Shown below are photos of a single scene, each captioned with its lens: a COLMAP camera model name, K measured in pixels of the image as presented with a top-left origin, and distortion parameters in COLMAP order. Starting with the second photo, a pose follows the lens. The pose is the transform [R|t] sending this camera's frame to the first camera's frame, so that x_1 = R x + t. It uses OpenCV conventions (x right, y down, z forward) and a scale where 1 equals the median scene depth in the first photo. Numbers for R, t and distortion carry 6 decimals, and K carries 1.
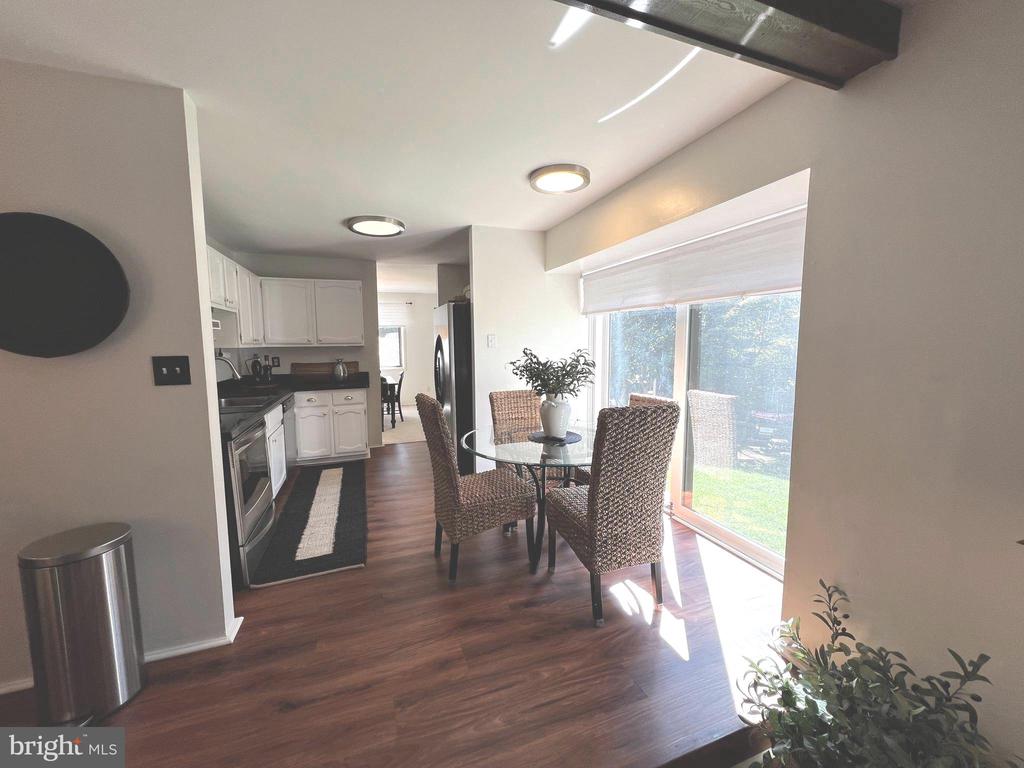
lens RADIAL K [[407.2, 0, 512.1], [0, 407.2, 381.9], [0, 0, 1]] dist [0.003334, 0.001890]
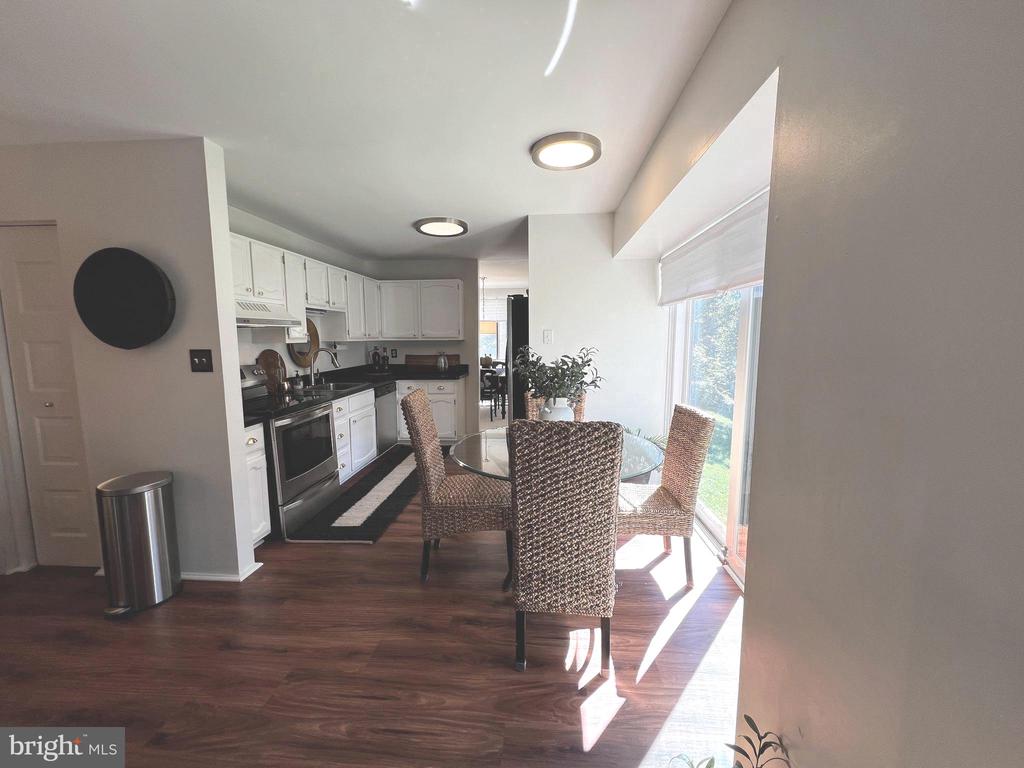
lens RADIAL K [[407.2, 0, 511.2], [0, 407.2, 381.8], [0, 0, 1]] dist [0.003334, 0.001890]
pose [[0.908344, 0.050817, -0.415126, 0.522113], [-0.043896, 0.998692, 0.026202, -0.033168], [0.415915, -0.005578, 0.909387, 0.208816]]
